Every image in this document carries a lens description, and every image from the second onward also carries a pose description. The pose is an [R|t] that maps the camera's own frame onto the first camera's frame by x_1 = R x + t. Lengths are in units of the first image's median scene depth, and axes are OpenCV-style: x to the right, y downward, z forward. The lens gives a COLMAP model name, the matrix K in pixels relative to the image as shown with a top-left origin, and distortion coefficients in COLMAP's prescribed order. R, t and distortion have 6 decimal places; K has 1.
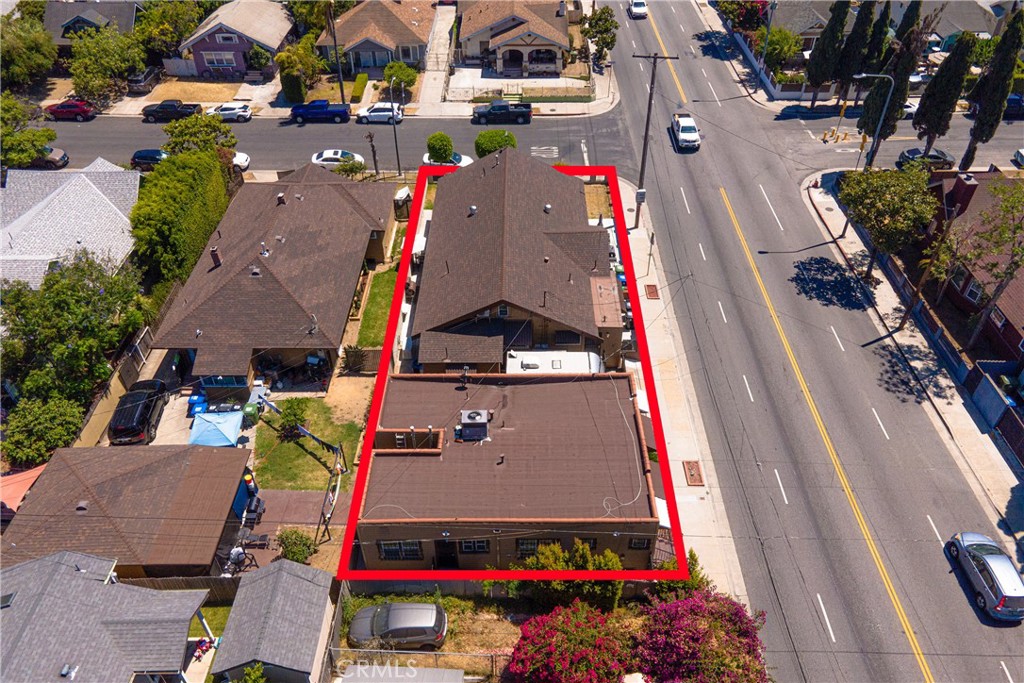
lens RADIAL K [[748.2, 0, 512.0], [0, 748.2, 341.5], [0, 0, 1]] dist [0.027111, 0.007037]
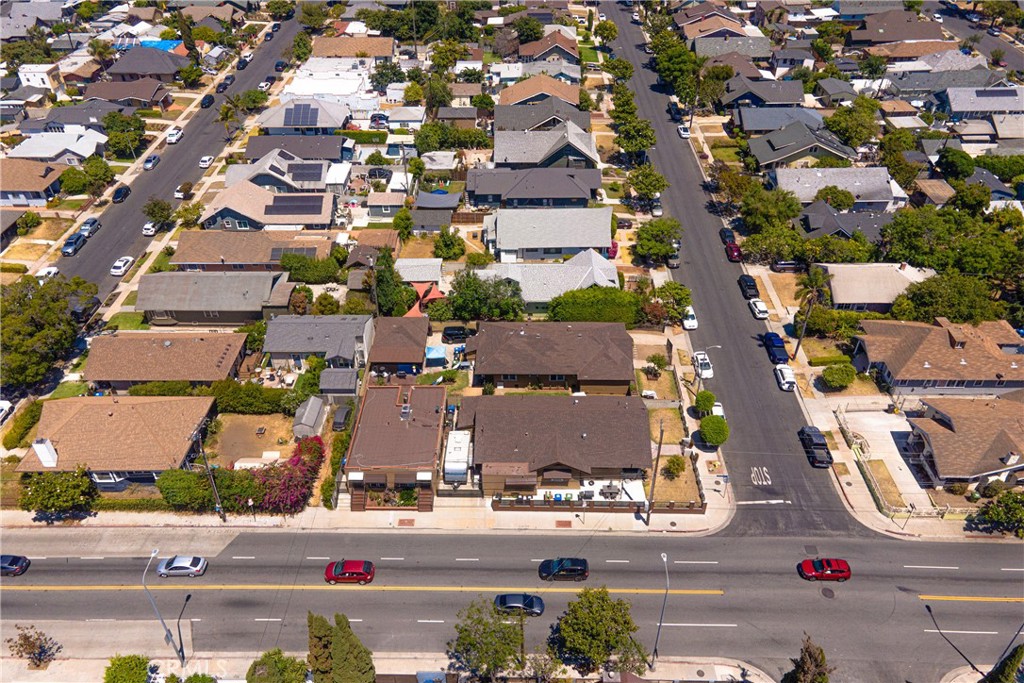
lens RADIAL K [[748.2, 0, 512.0], [0, 748.2, 341.5], [0, 0, 1]] dist [0.027111, 0.007037]
pose [[-0.012934, 0.615492, -0.788037, 0.790219], [-0.639784, 0.600571, 0.479574, -0.646218], [0.768446, 0.510376, 0.386014, 0.119473]]
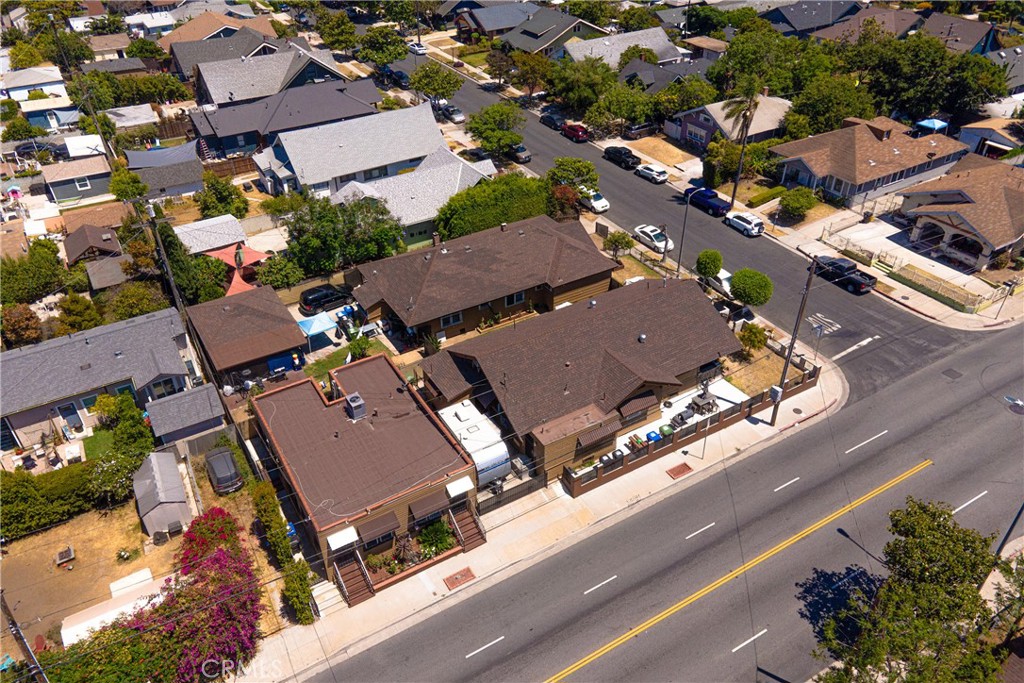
lens RADIAL K [[748.2, 0, 512.0], [0, 748.2, 341.5], [0, 0, 1]] dist [0.027111, 0.007037]
pose [[0.518863, 0.499997, -0.693386, 0.454123], [-0.550147, 0.816131, 0.176832, -0.174338], [0.654309, 0.289713, 0.698532, 0.112866]]
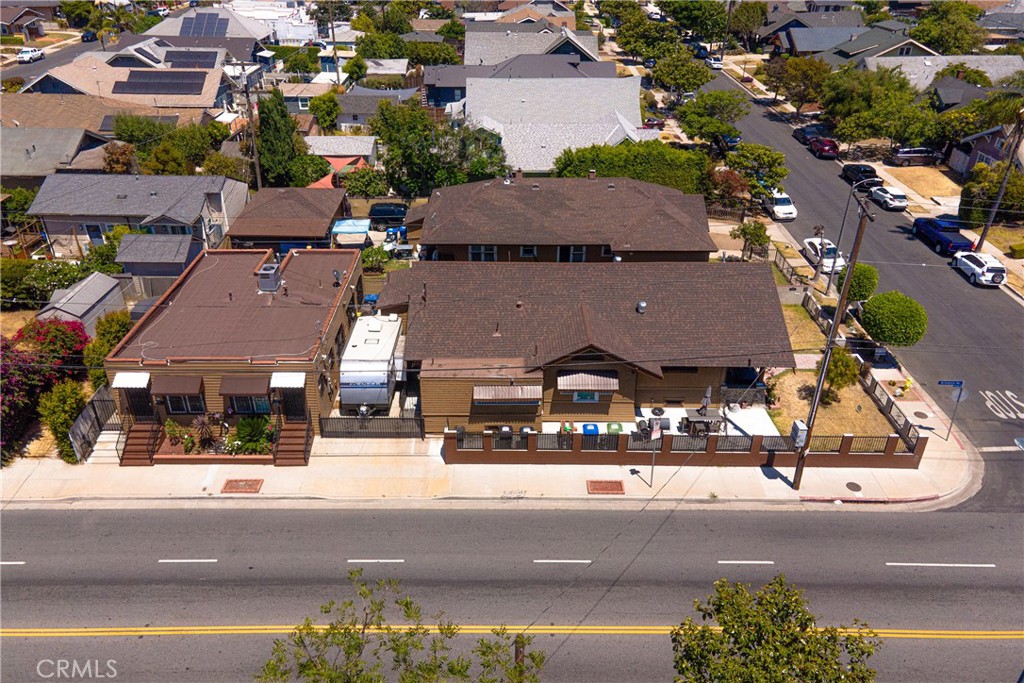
lens RADIAL K [[767.2, 0, 512.0], [0, 767.2, 341.5], [0, 0, 1]] dist [-0.000135, 0.072963]
pose [[0.011468, 0.501224, -0.865241, 0.485357], [-0.653635, 0.658592, 0.372851, -0.239142], [0.756723, 0.561276, 0.335171, 0.454206]]
